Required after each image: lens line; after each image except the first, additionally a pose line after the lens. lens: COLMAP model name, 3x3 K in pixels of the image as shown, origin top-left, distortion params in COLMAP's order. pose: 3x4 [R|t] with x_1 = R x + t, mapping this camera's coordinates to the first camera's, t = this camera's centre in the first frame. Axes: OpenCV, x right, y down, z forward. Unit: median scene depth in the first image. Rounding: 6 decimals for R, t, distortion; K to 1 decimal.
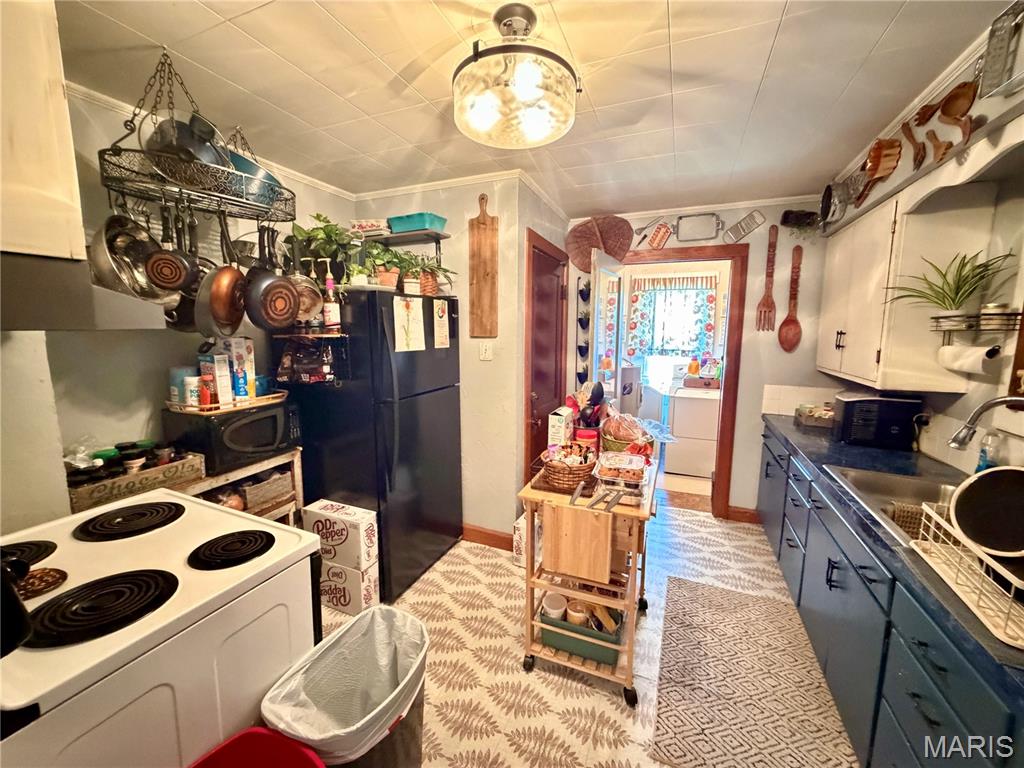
lens RADIAL K [[408.6, 0, 508.2], [0, 408.6, 382.0], [0, 0, 1]] dist [0.000353, 0.000092]
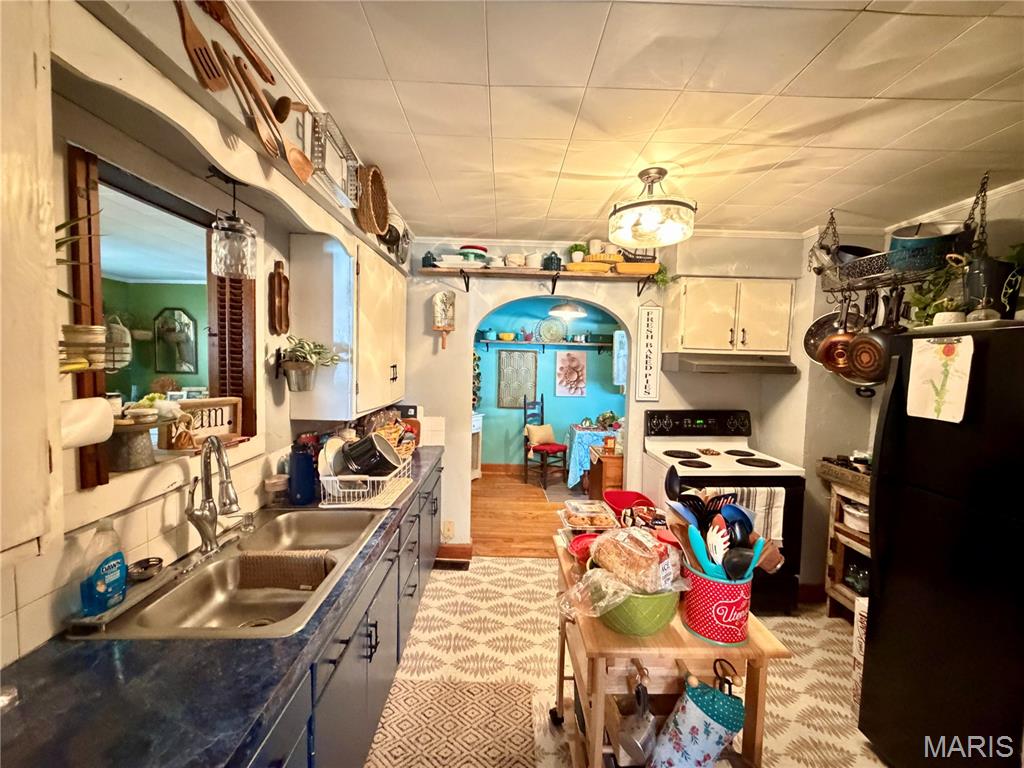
lens RADIAL K [[408.6, 0, 513.6], [0, 408.6, 383.9], [0, 0, 1]] dist [0.000353, 0.000092]
pose [[-0.912493, -0.005945, -0.409050, 1.056844], [-0.086597, 0.980043, 0.178932, -0.316965], [0.399822, 0.198696, -0.894797, 2.183089]]
